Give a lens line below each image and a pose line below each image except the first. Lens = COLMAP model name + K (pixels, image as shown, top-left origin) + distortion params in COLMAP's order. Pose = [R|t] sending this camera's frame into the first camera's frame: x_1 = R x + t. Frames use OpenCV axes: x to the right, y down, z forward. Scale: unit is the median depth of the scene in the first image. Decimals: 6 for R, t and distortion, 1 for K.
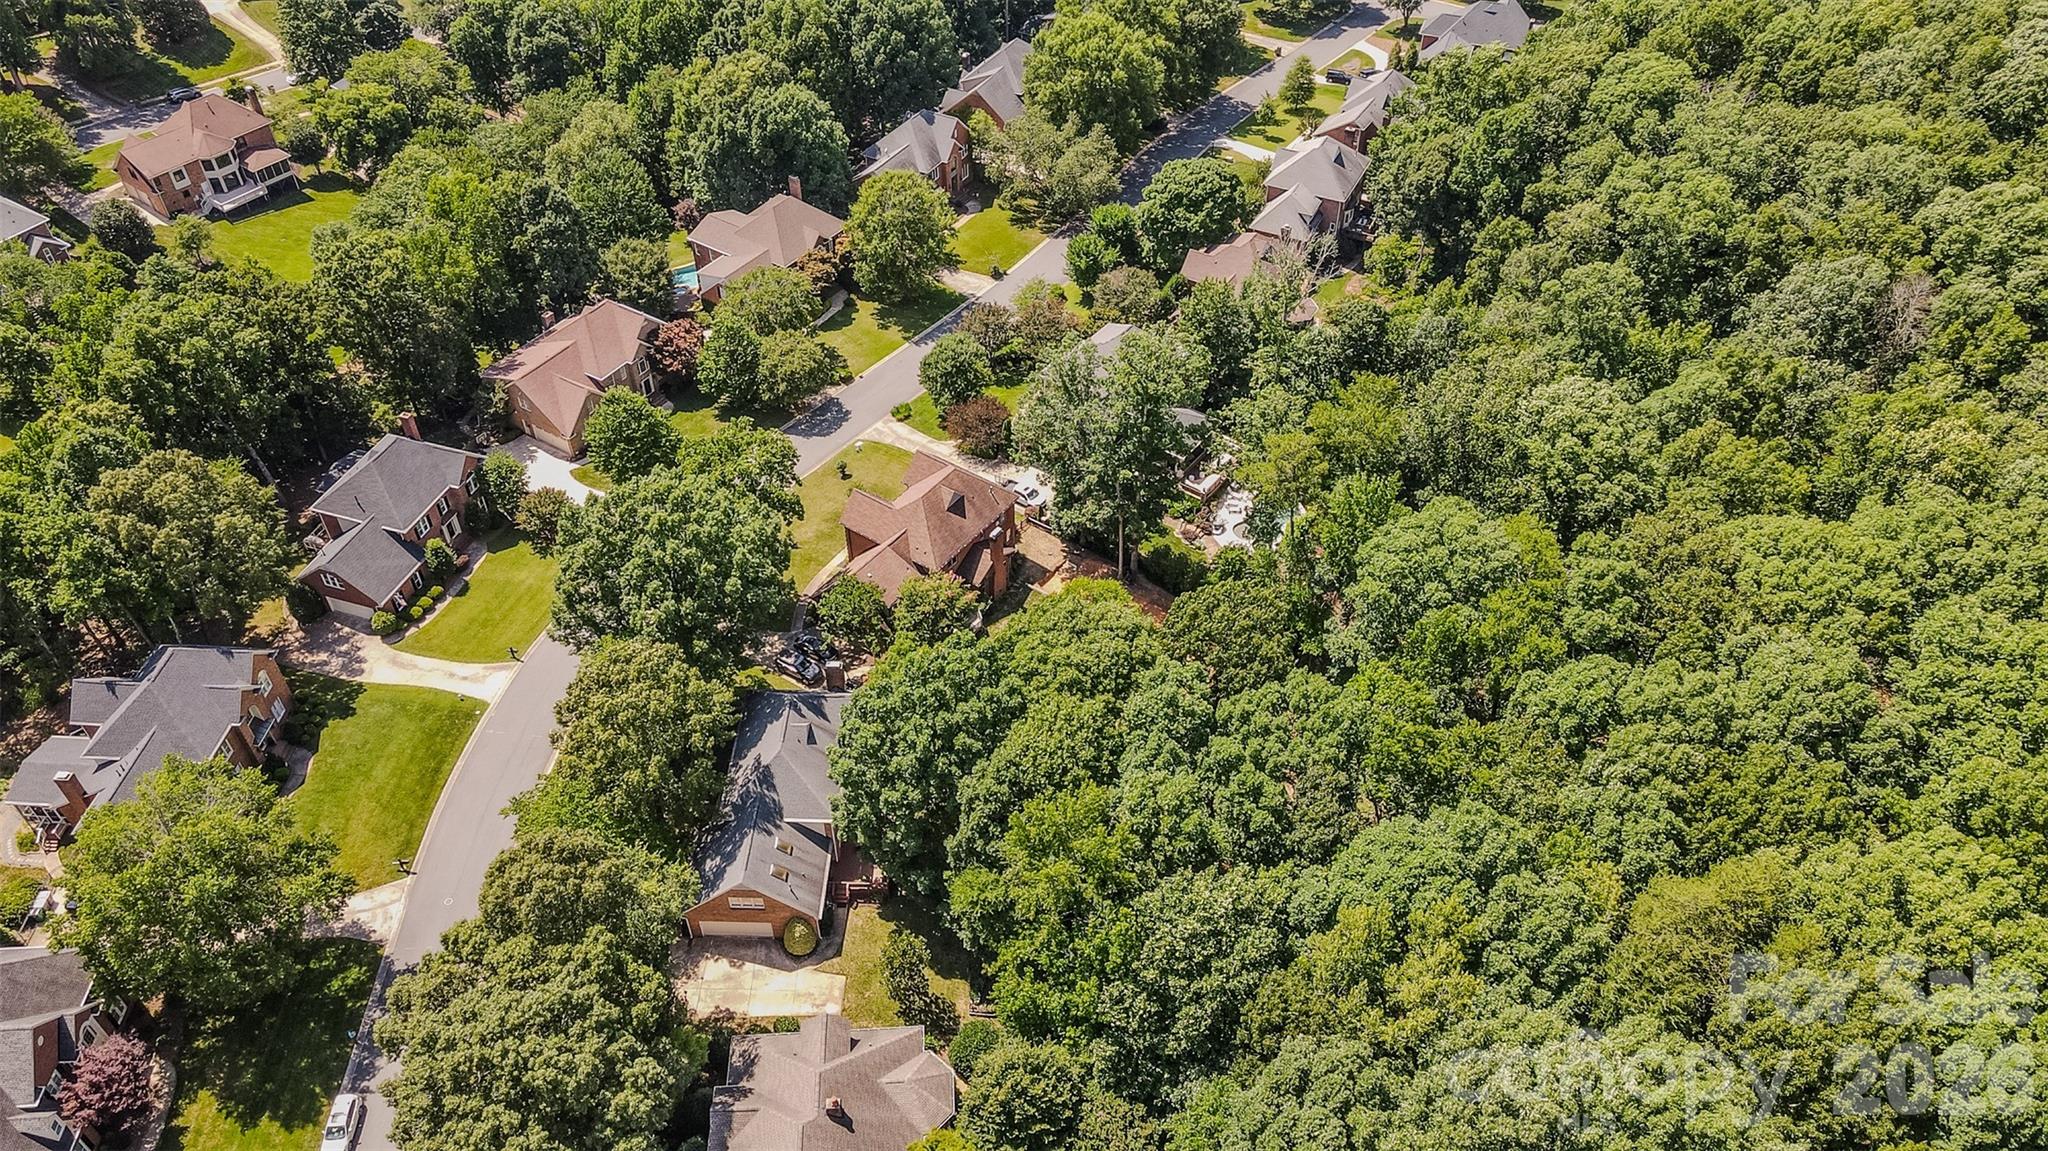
lens RADIAL K [[1533.2, 0, 1024.0], [0, 1533.2, 575.5], [0, 0, 1]] dist [-0.008698, 0.063888]
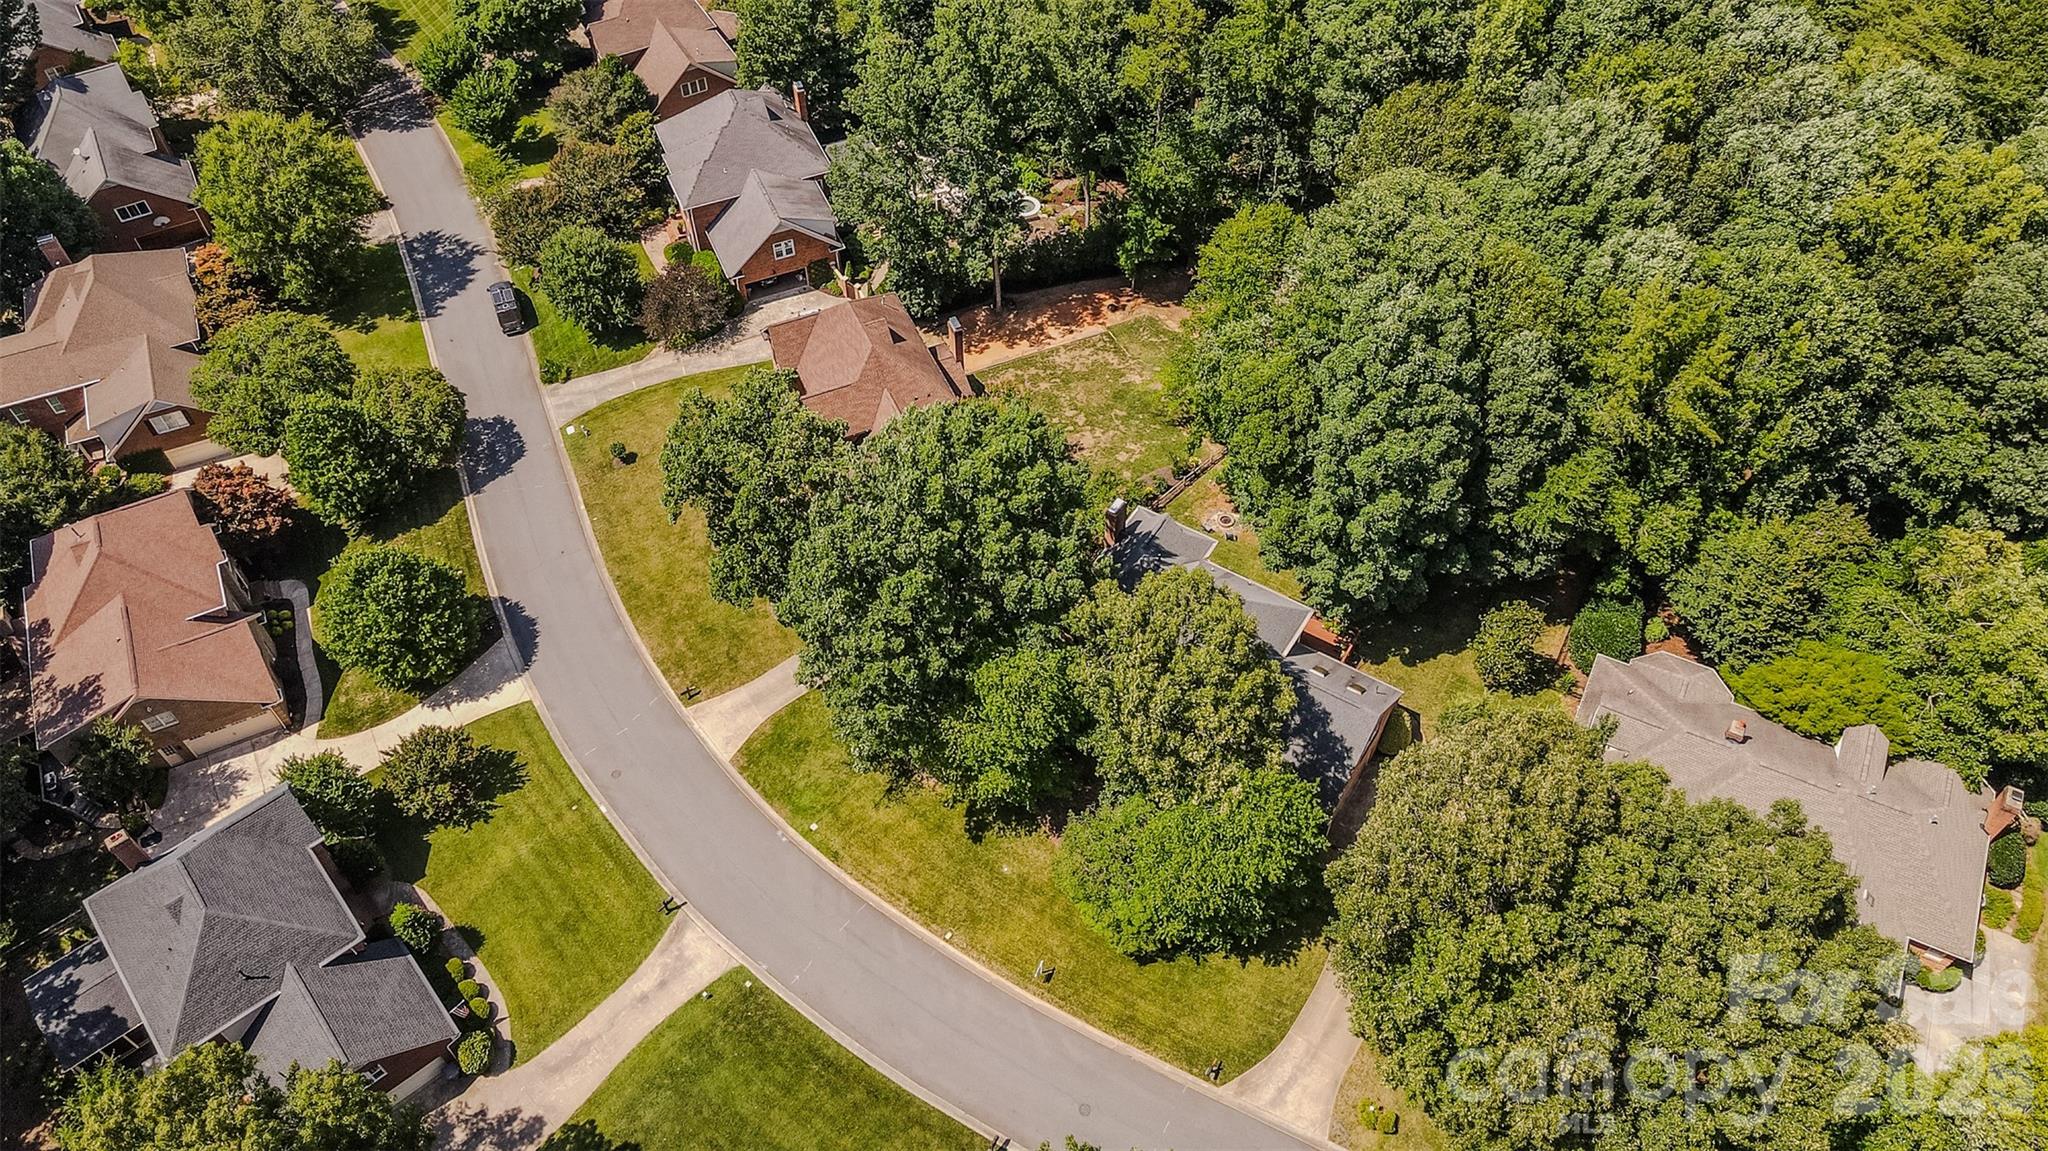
lens RADIAL K [[1533.2, 0, 1024.0], [0, 1533.2, 575.5], [0, 0, 1]] dist [-0.008698, 0.063888]
pose [[0.501672, -0.665310, 0.552890, -0.499786], [0.599069, 0.728269, 0.332776, -0.167328], [-0.624052, 0.164275, 0.763919, 0.375831]]
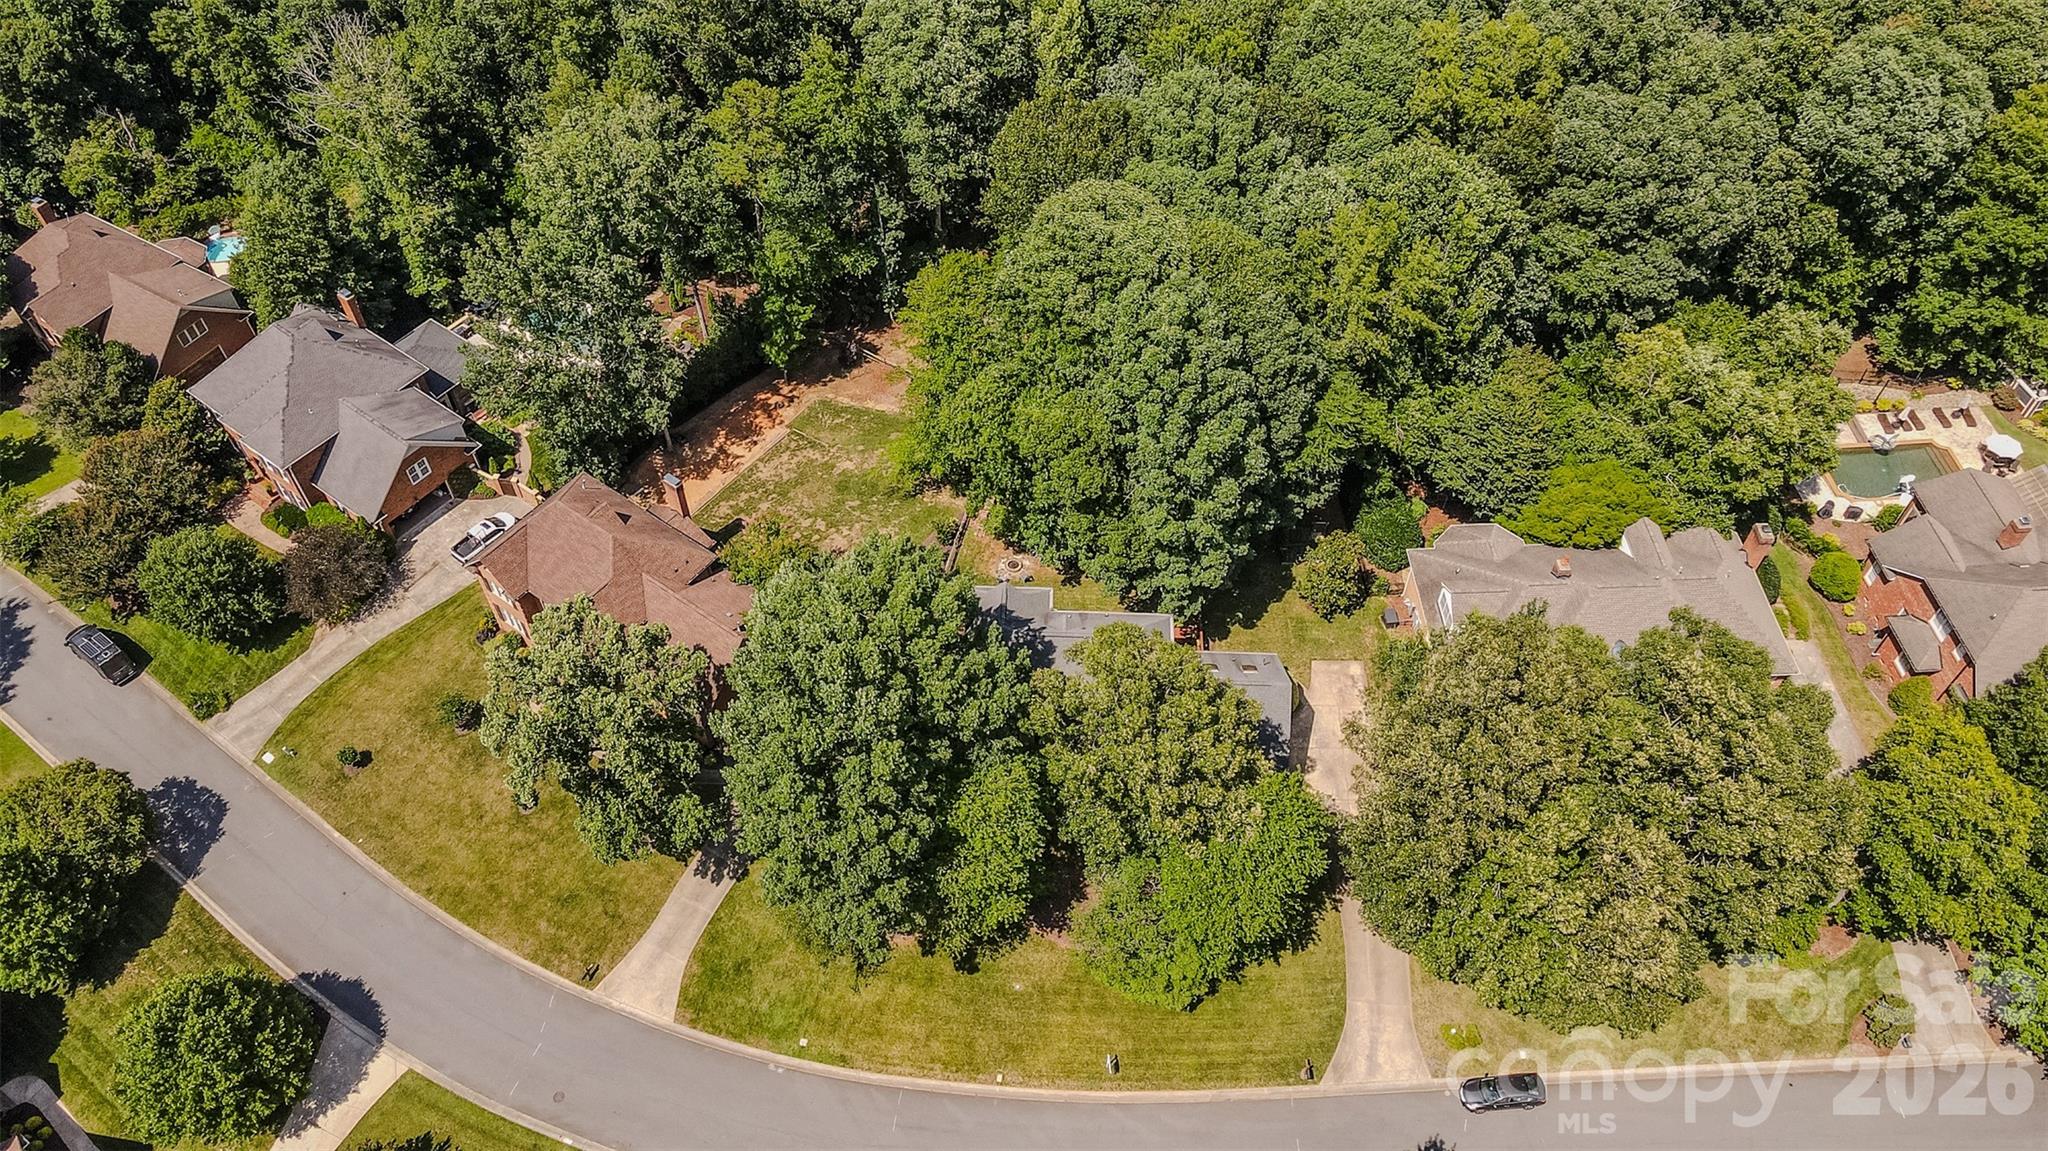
lens RADIAL K [[1526.2, 0, 1024.0], [0, 1526.2, 575.5], [0, 0, 1]] dist [0.018013, 0.004673]
pose [[0.003429, -0.764779, 0.644283, -0.501059], [0.691756, 0.467071, 0.550743, -0.280404], [-0.722123, 0.443798, 0.530643, 0.484624]]
